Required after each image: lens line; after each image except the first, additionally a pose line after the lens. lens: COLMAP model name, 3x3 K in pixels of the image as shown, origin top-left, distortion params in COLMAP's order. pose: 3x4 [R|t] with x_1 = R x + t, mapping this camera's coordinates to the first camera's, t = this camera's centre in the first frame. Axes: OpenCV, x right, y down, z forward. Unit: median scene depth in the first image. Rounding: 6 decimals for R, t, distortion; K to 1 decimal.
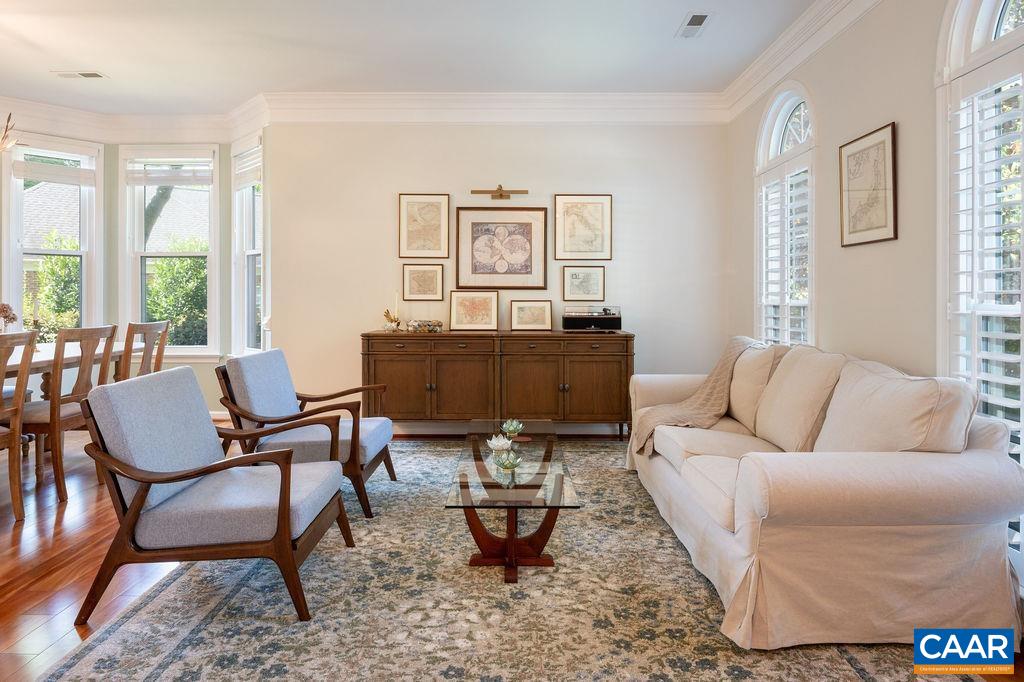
lens RADIAL K [[600.9, 0, 498.1], [0, 600.9, 297.0], [0, 0, 1]] dist [-0.002694, 0.001160]
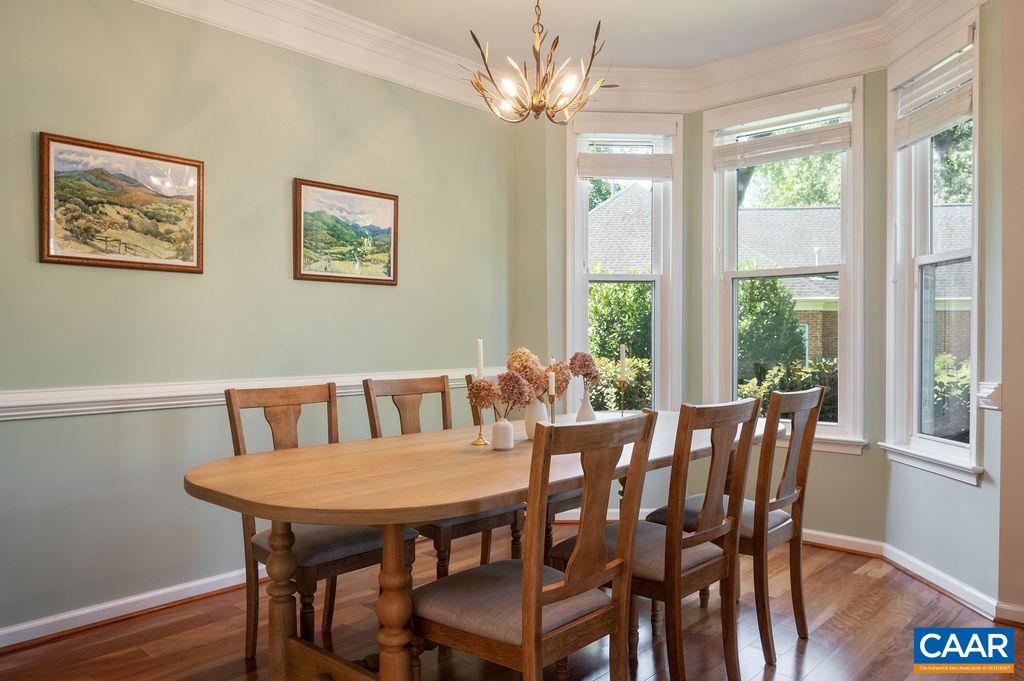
lens RADIAL K [[721.6, 0, 518.0], [0, 721.6, 344.5], [0, 0, 1]] dist [-0.044634, 0.000396]
pose [[0.750020, 0.003792, -0.661404, -0.341051], [0.003339, 0.999949, 0.009519, -0.005897], [0.661406, -0.009348, 0.749969, 0.352526]]
